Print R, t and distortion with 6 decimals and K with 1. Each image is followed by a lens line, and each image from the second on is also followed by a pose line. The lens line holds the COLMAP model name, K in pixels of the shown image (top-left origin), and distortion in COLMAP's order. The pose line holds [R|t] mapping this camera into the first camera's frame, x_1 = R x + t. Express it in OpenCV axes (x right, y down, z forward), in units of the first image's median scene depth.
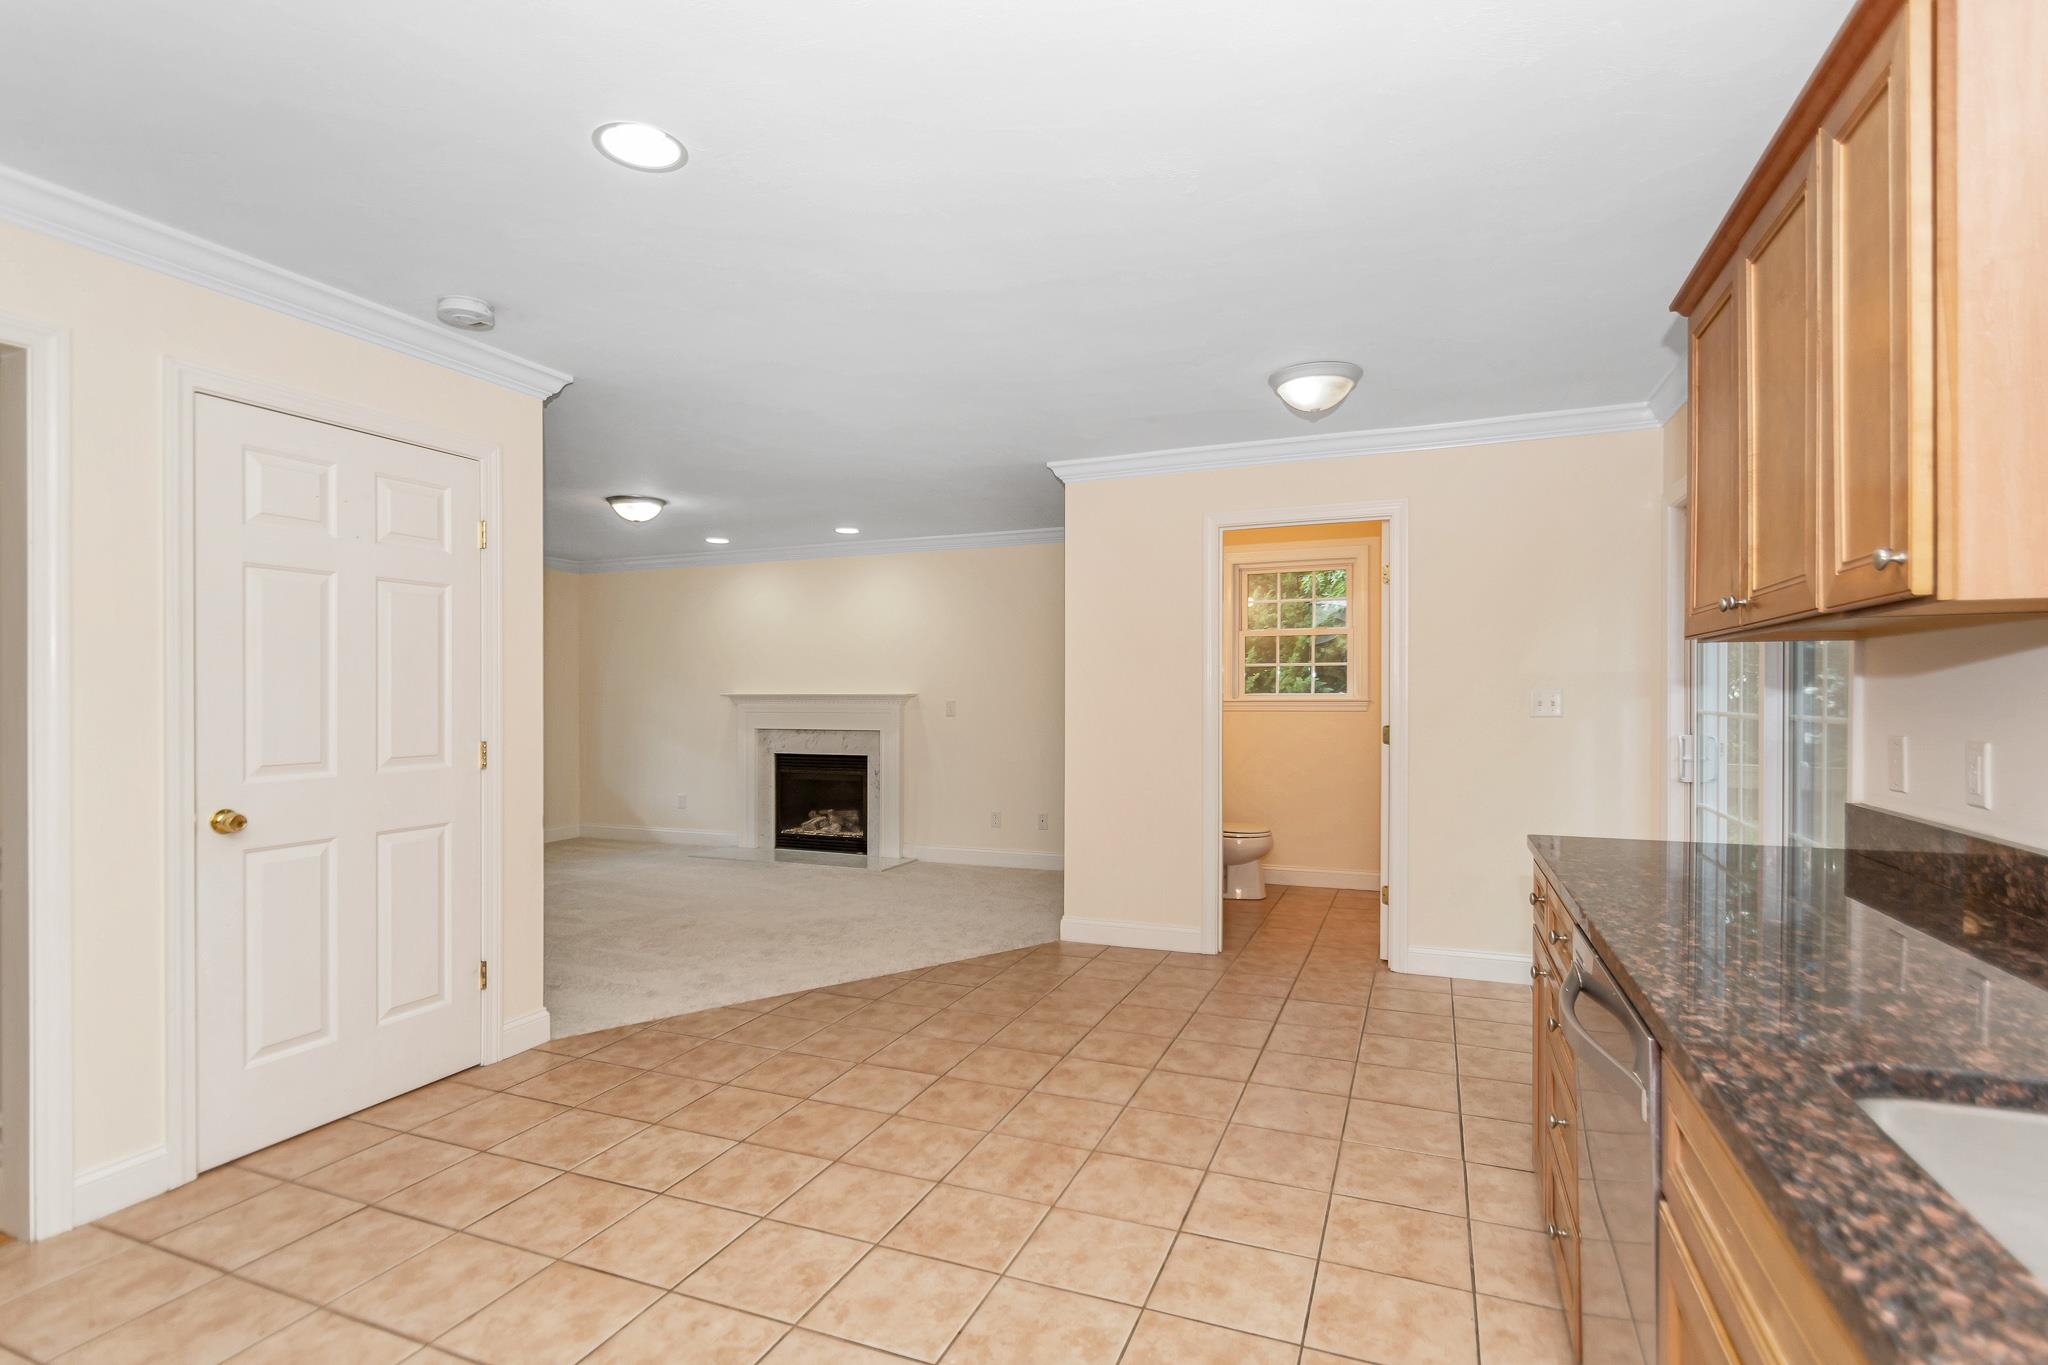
lens RADIAL K [[965.2, 0, 1029.1], [0, 965.2, 692.3], [0, 0, 1]] dist [-0.001575, -0.000039]
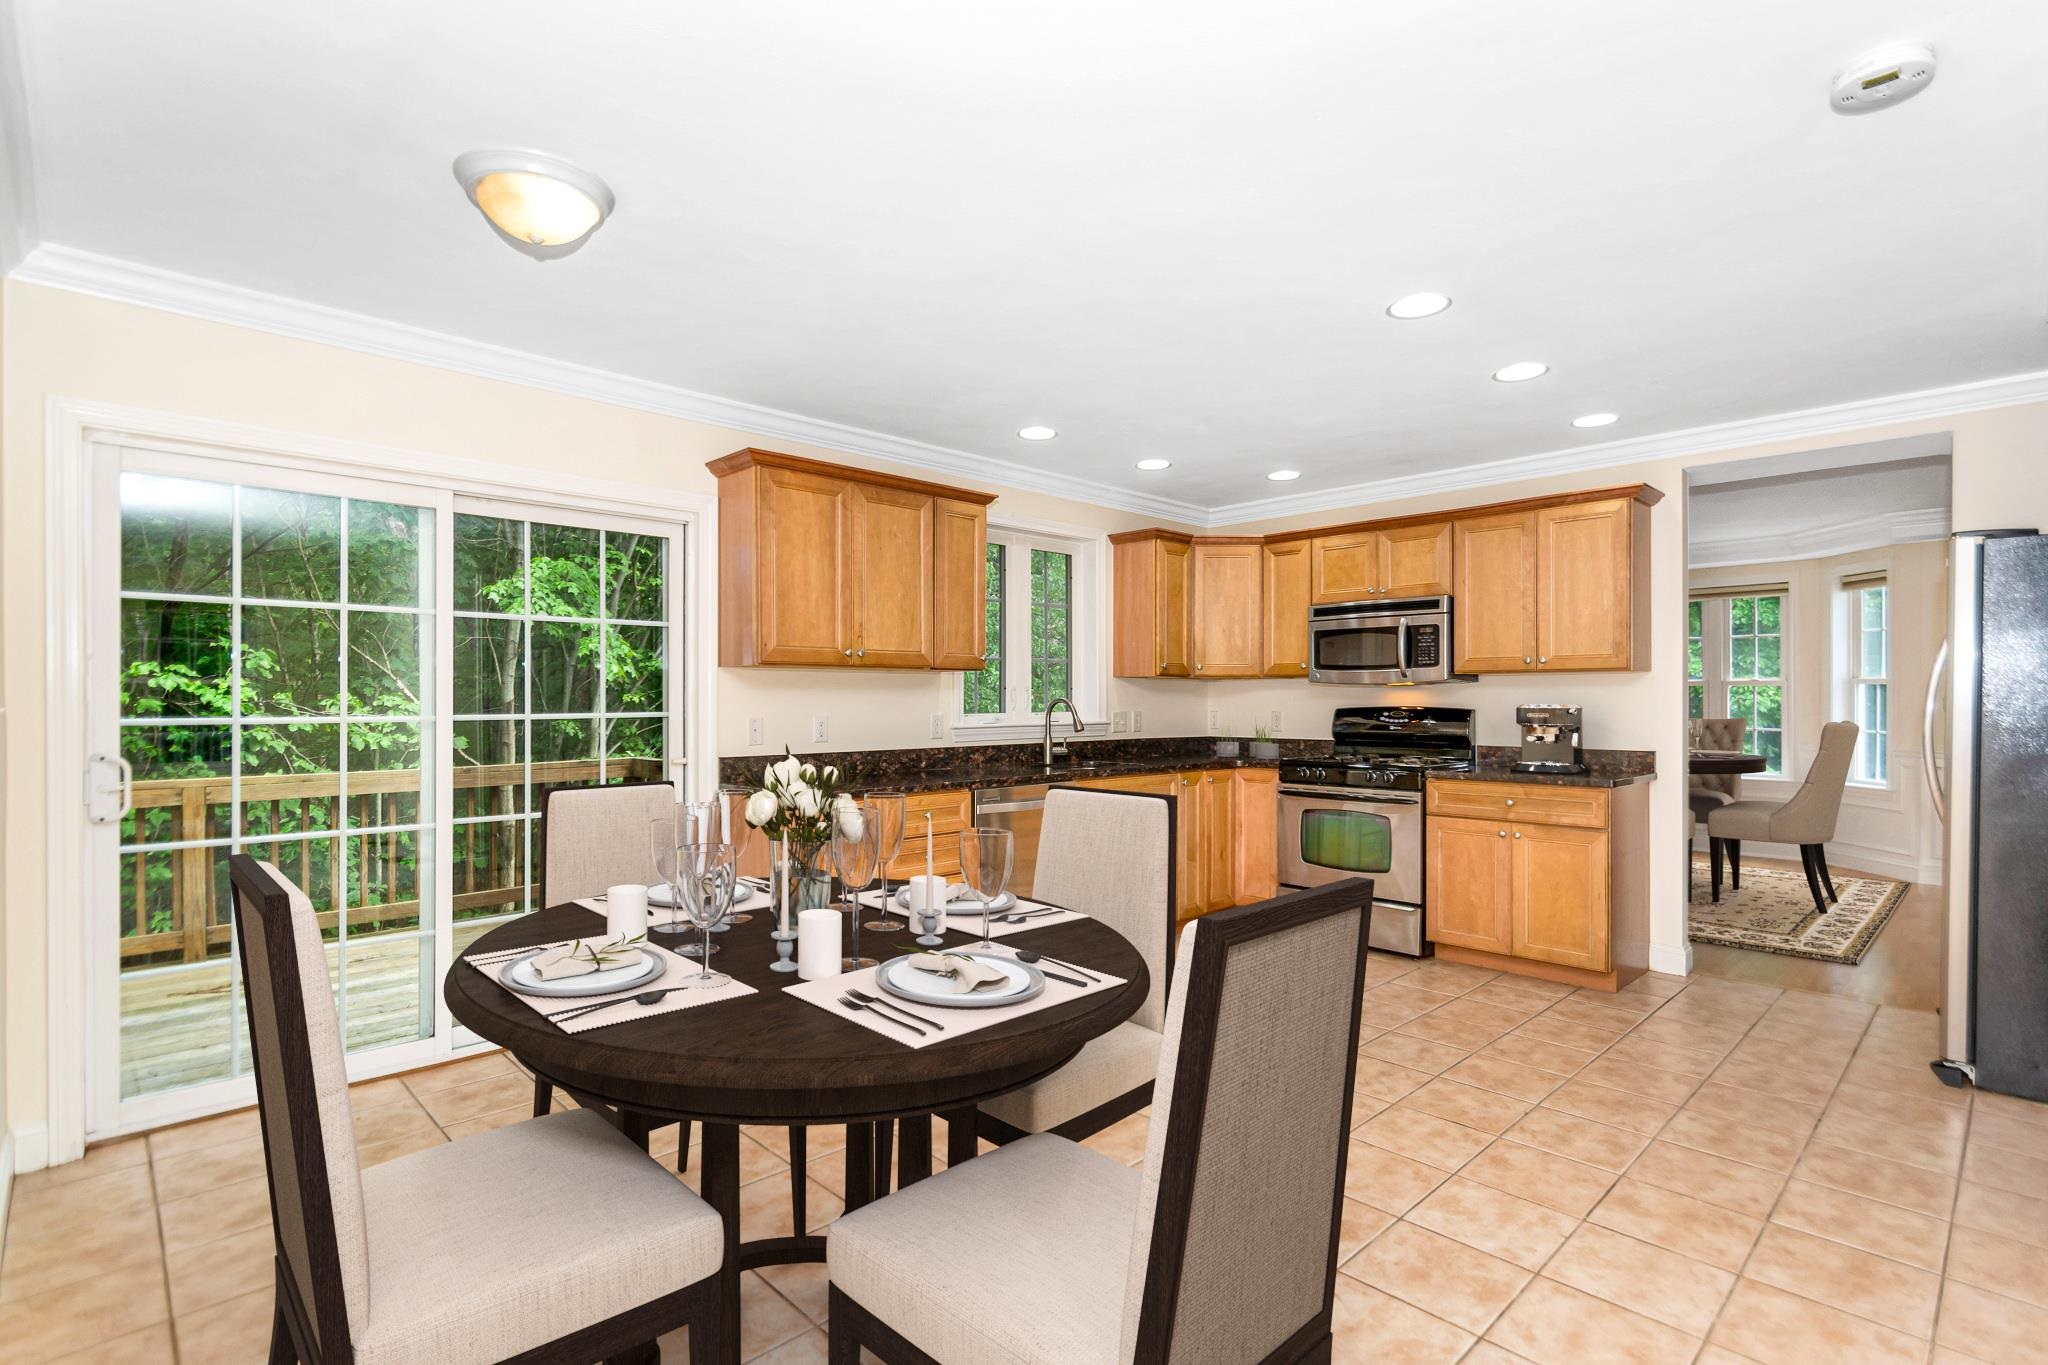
lens RADIAL K [[965.2, 0, 1029.8], [0, 965.2, 691.5], [0, 0, 1]] dist [-0.001575, -0.000039]
pose [[-0.913004, -0.014734, 0.407685, -0.383908], [-0.017170, 0.999850, -0.002317, 0.014615], [-0.407589, -0.009115, -0.913120, 2.146776]]
